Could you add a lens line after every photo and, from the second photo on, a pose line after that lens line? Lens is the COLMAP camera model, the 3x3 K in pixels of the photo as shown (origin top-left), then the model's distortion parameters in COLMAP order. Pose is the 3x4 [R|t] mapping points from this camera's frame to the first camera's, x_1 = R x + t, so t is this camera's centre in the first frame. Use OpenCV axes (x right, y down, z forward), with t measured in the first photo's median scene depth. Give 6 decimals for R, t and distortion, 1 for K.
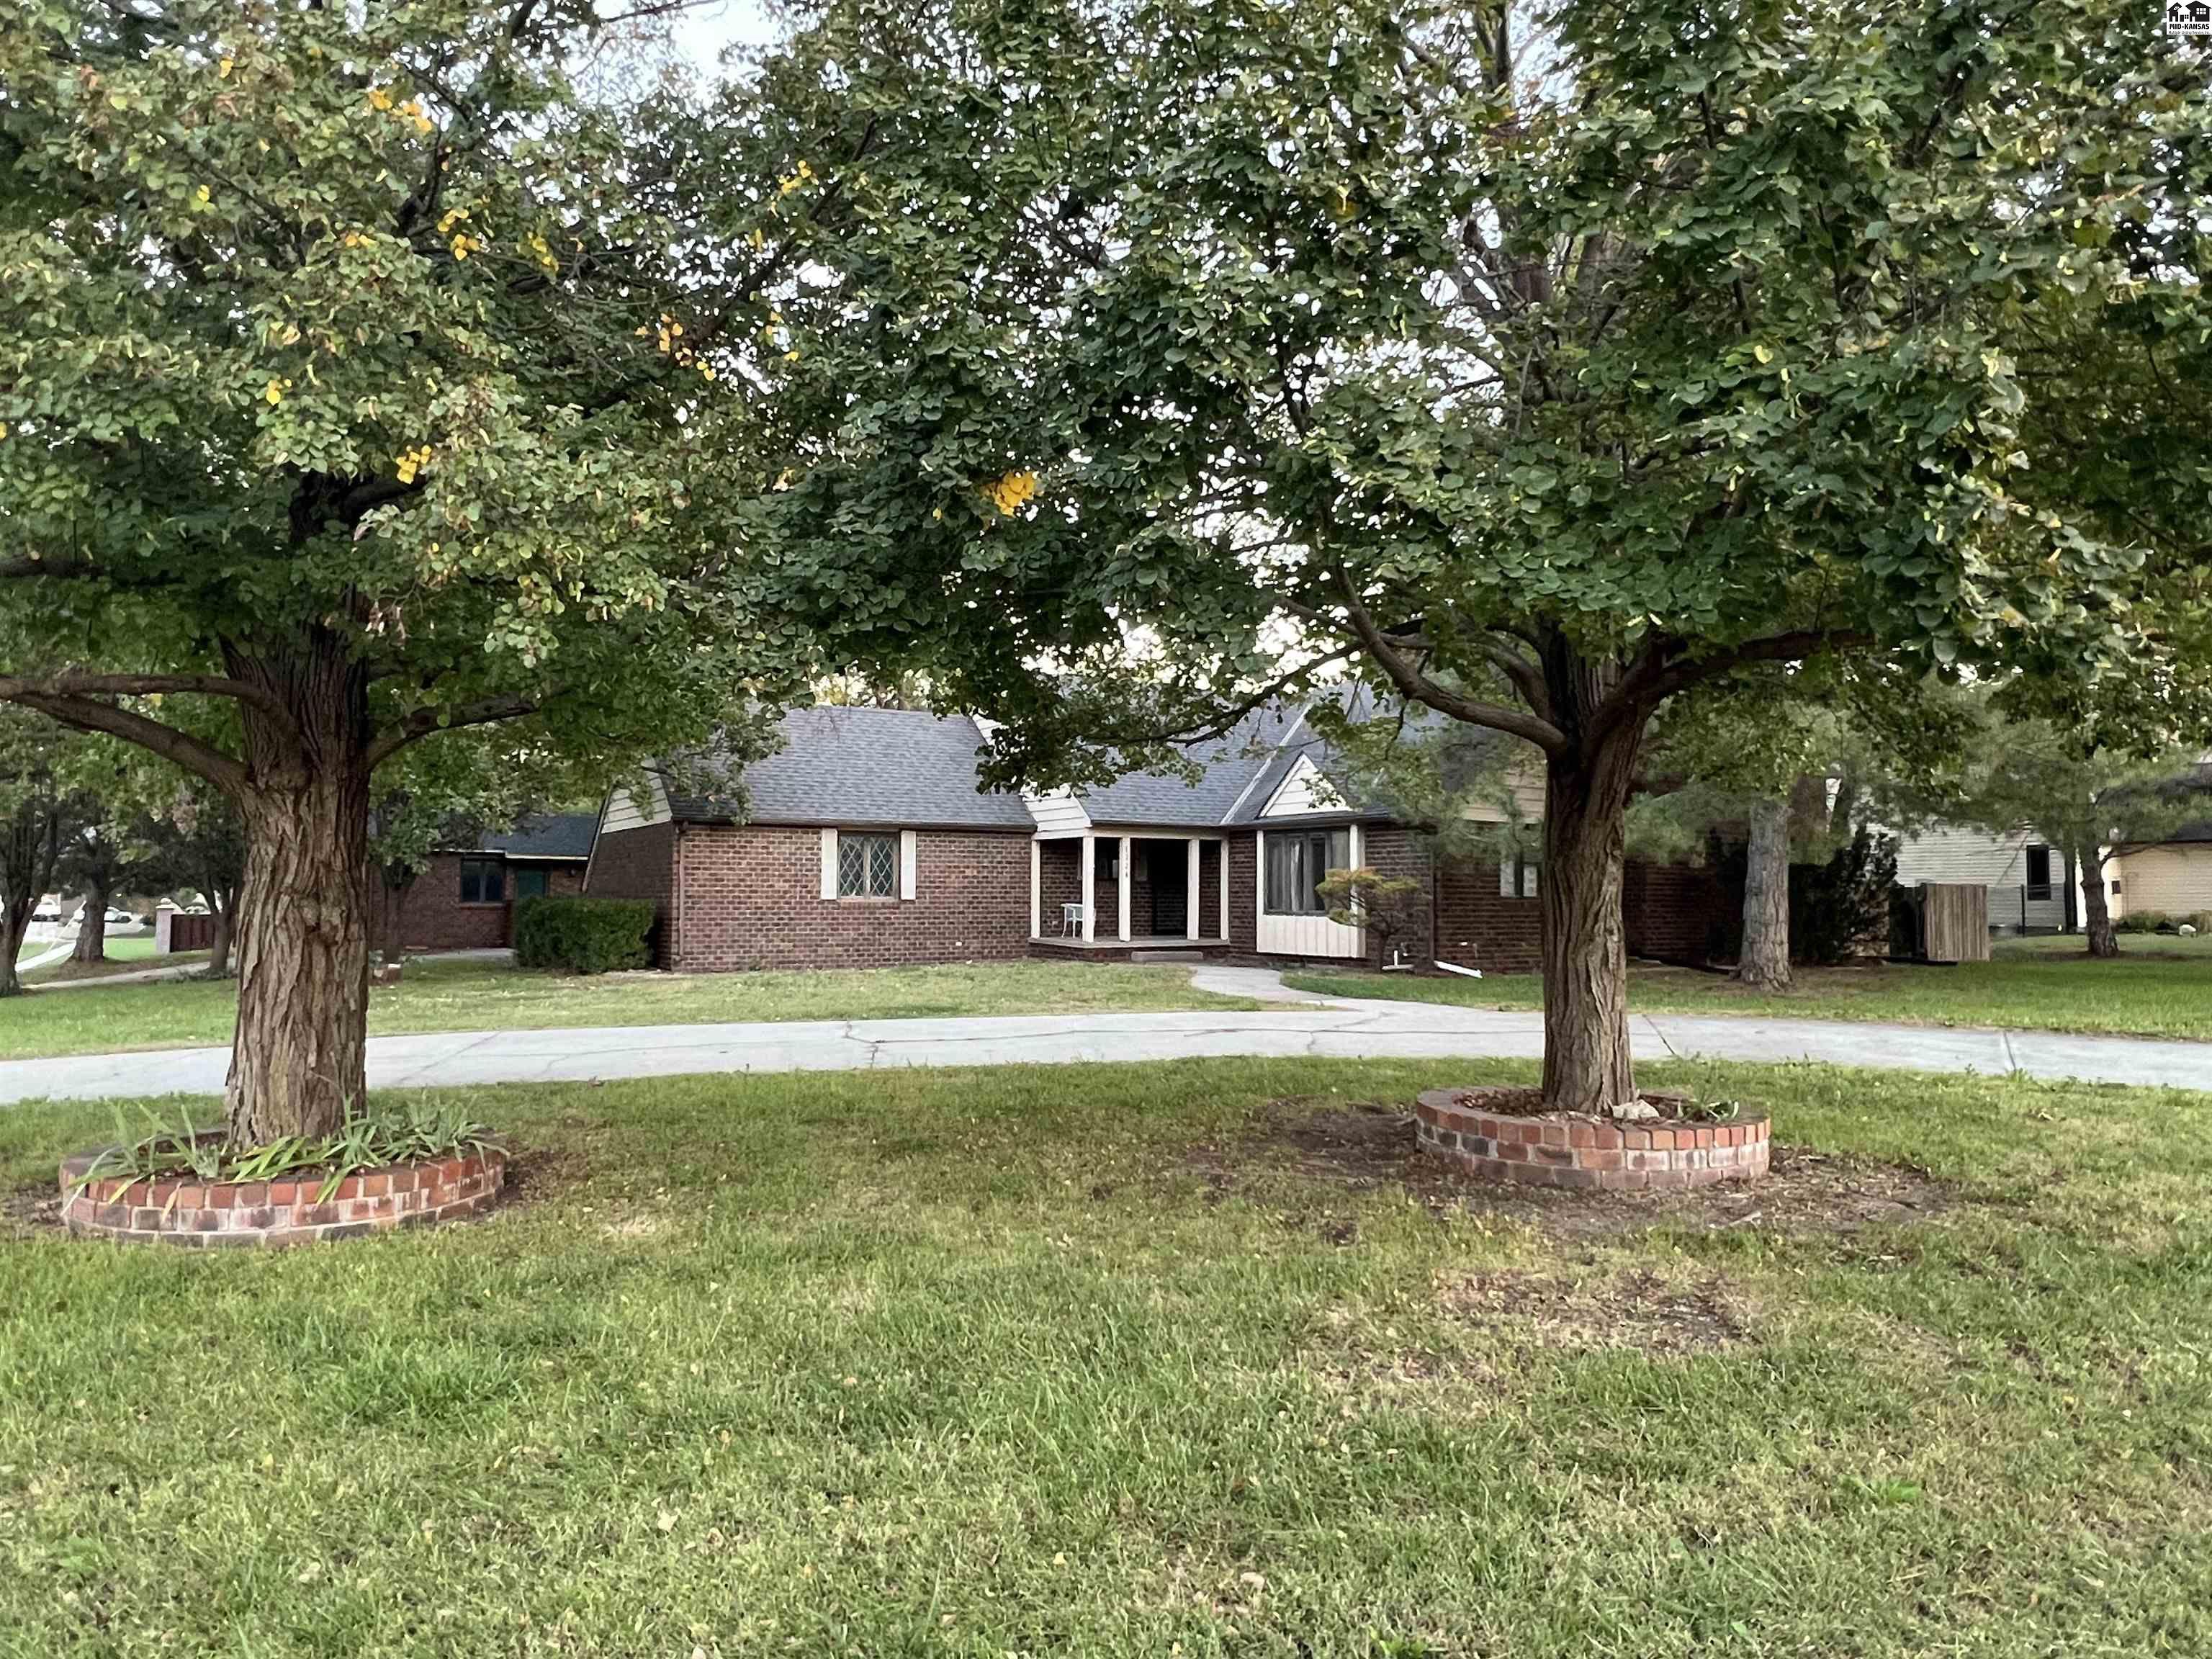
lens RADIAL K [[1363.8, 0, 1106.7], [0, 1363.8, 832.2], [0, 0, 1]] dist [0.000688, 0.000313]
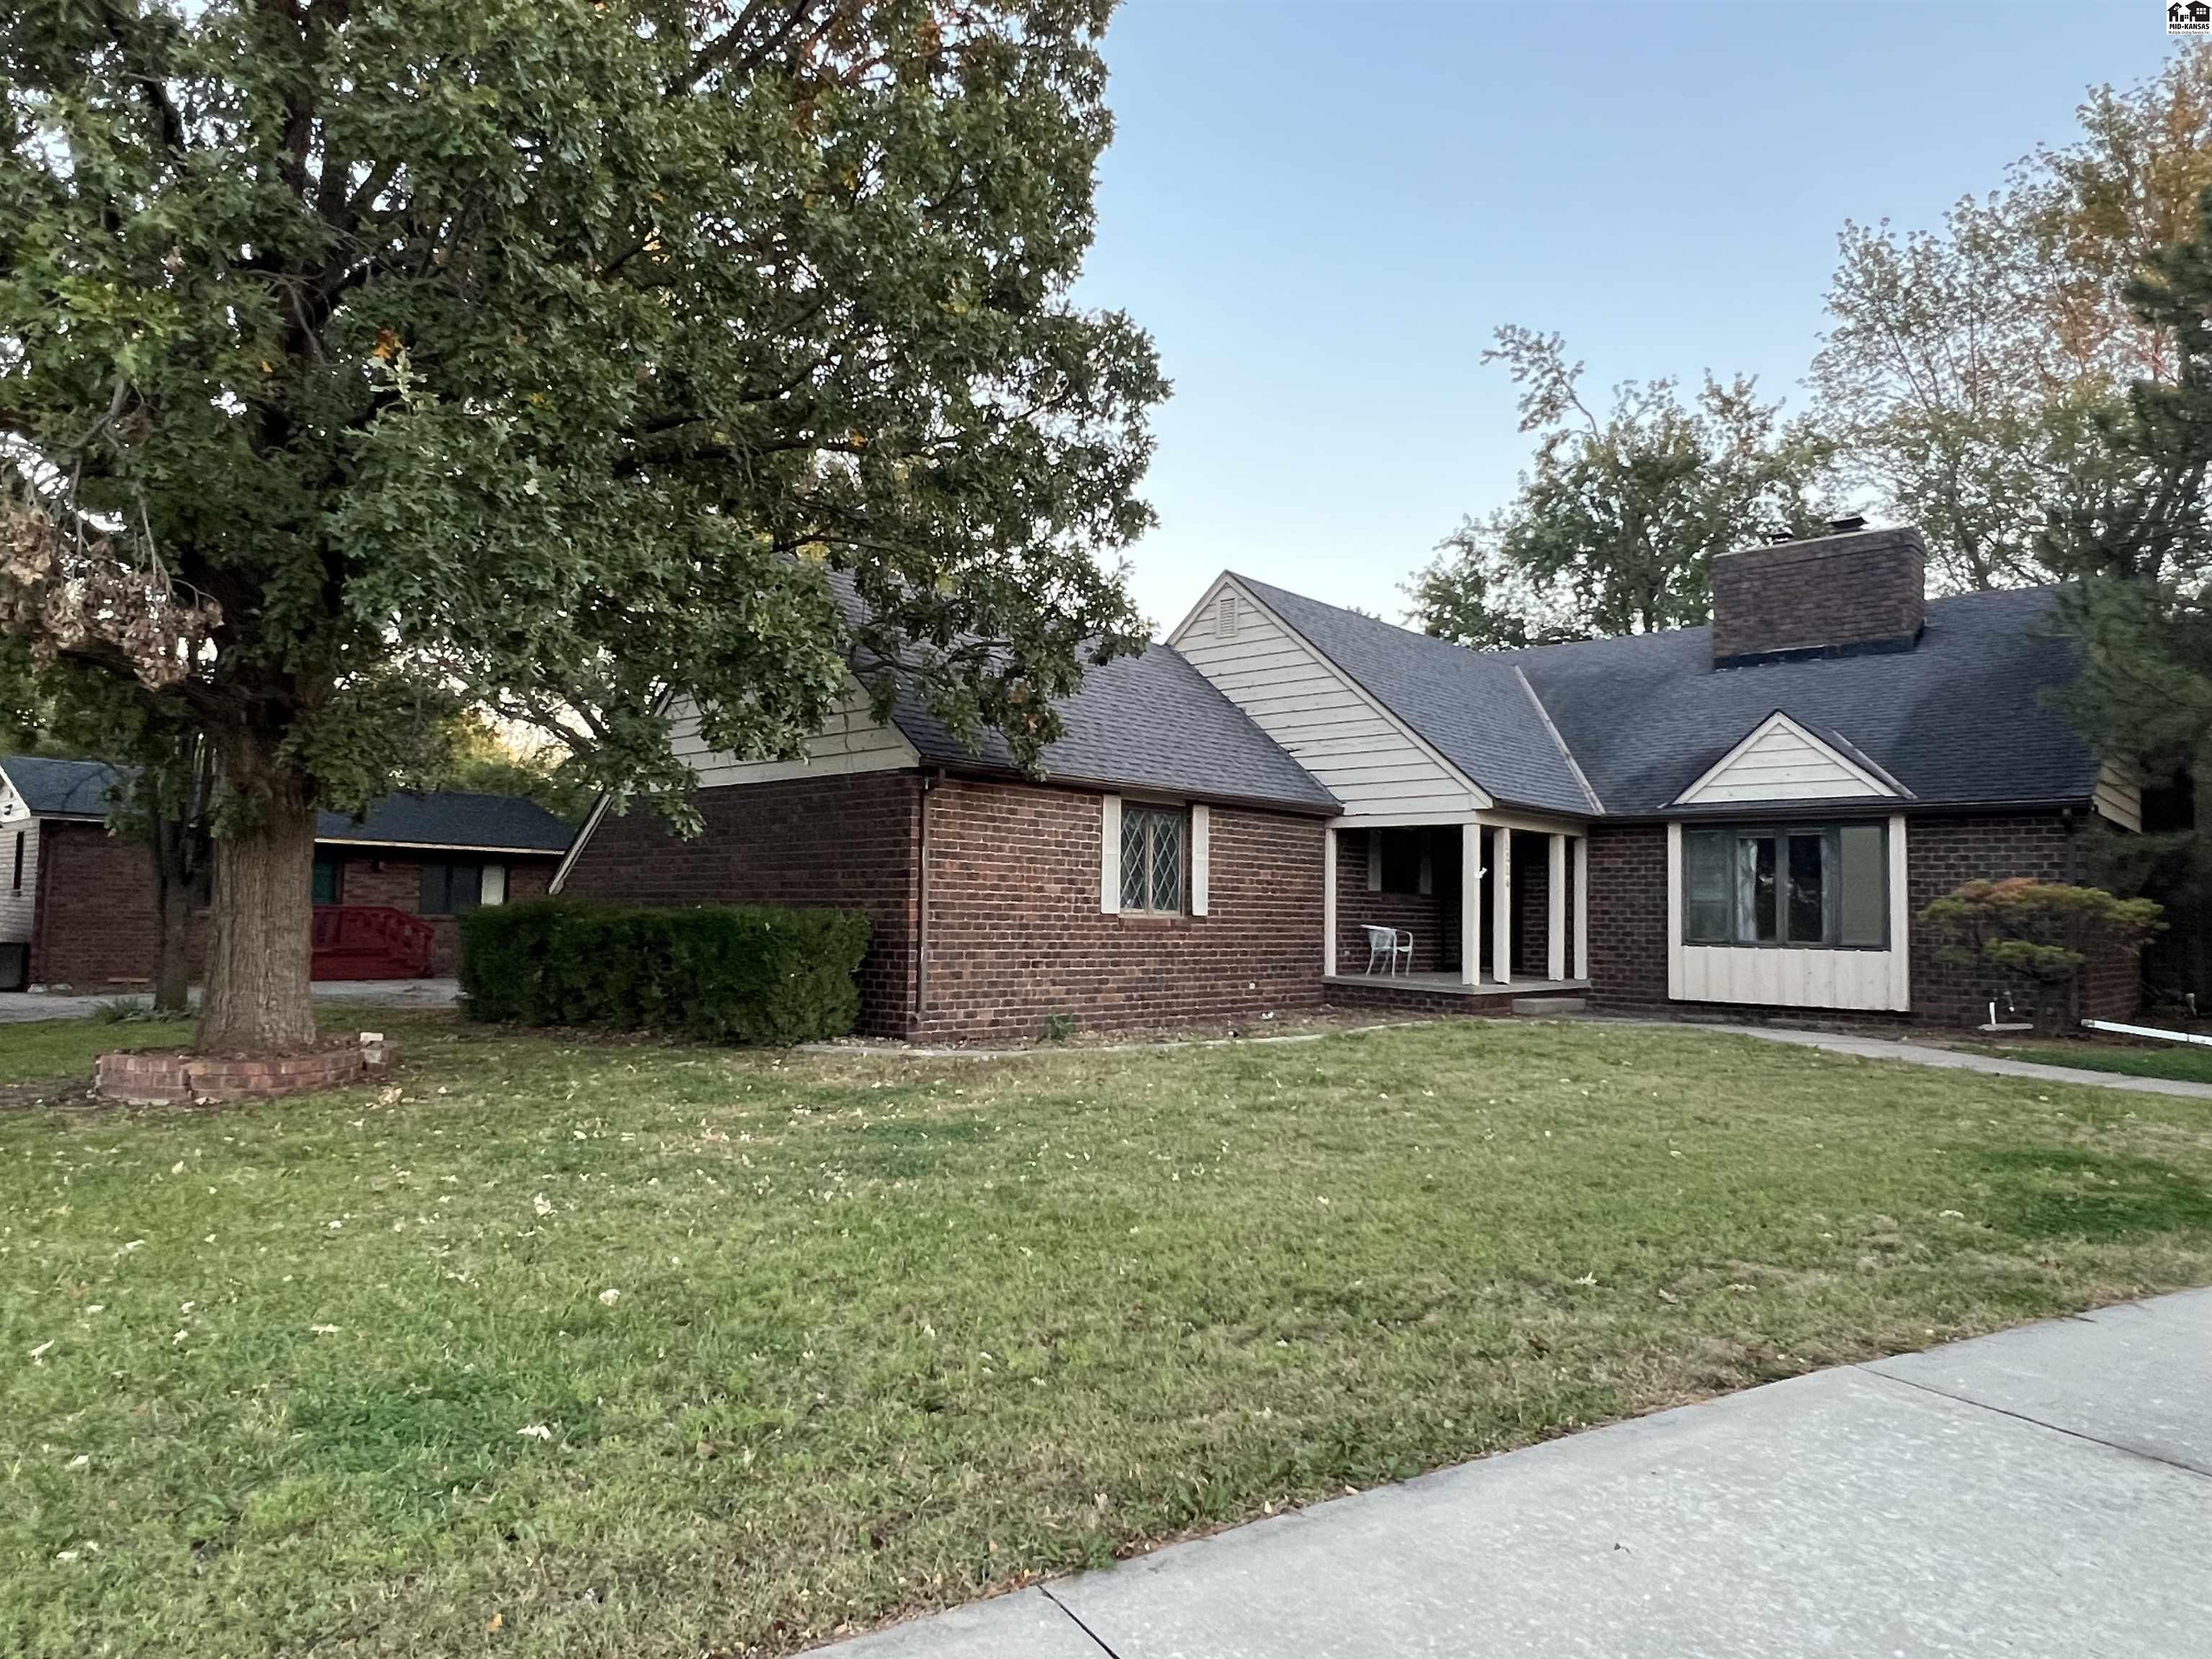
lens RADIAL K [[1363.8, 0, 1096.2], [0, 1363.8, 832.0], [0, 0, 1]] dist [0.000688, 0.000313]
pose [[0.963585, 0.031413, 0.265549, -0.363337], [-0.027861, 0.999465, -0.017134, 0.023496], [-0.265946, 0.009111, 0.963945, 0.416175]]
